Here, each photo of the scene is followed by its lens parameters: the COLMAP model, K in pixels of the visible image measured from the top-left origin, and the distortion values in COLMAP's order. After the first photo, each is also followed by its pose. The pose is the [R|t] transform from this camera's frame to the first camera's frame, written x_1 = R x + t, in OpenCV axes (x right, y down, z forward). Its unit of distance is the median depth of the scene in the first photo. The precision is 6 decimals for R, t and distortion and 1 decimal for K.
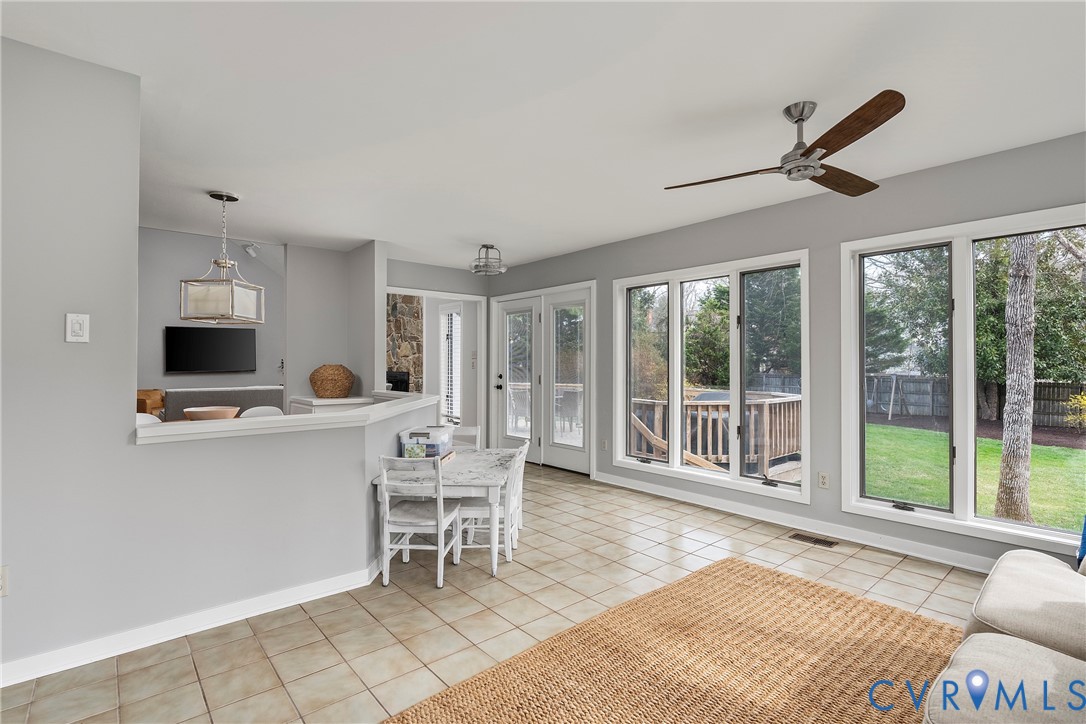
lens RADIAL K [[515.8, 0, 545.2], [0, 515.8, 363.4], [0, 0, 1]] dist [-0.004632, 0.001027]
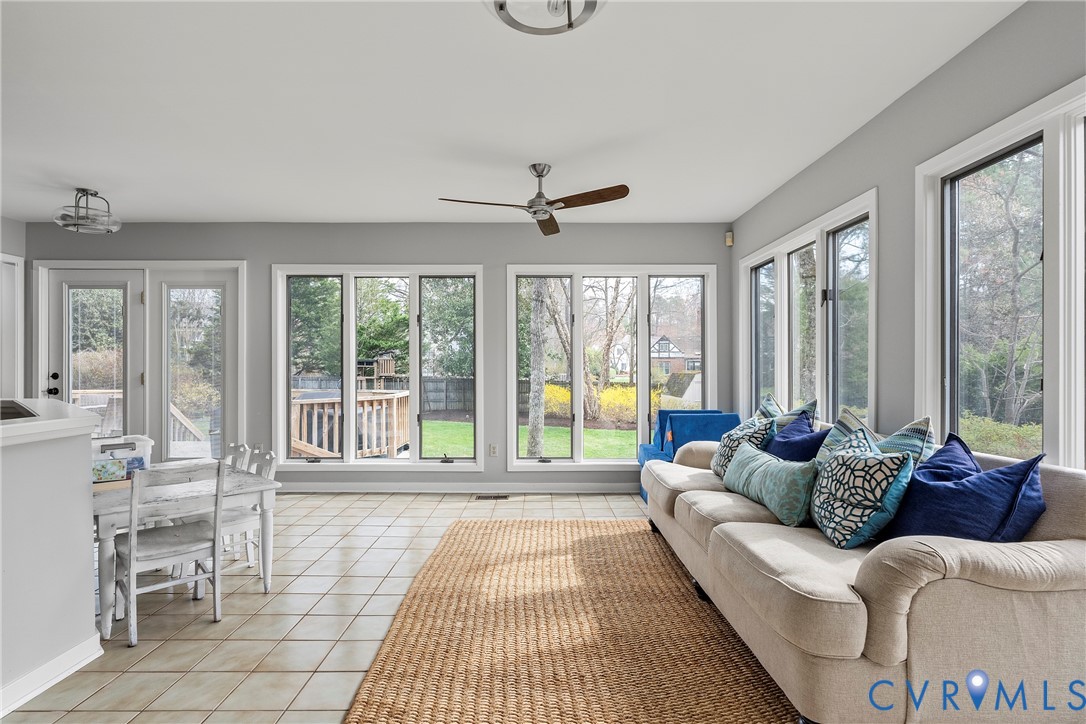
lens RADIAL K [[550.0, 0, 545.0], [0, 550.0, 369.8], [0, 0, 1]] dist [-0.000993, 0.000204]
pose [[0.649542, -0.003091, 0.760320, -0.440612], [-0.001253, 0.999986, 0.005135, 0.024670], [-0.760325, -0.004288, 0.649529, 0.030017]]
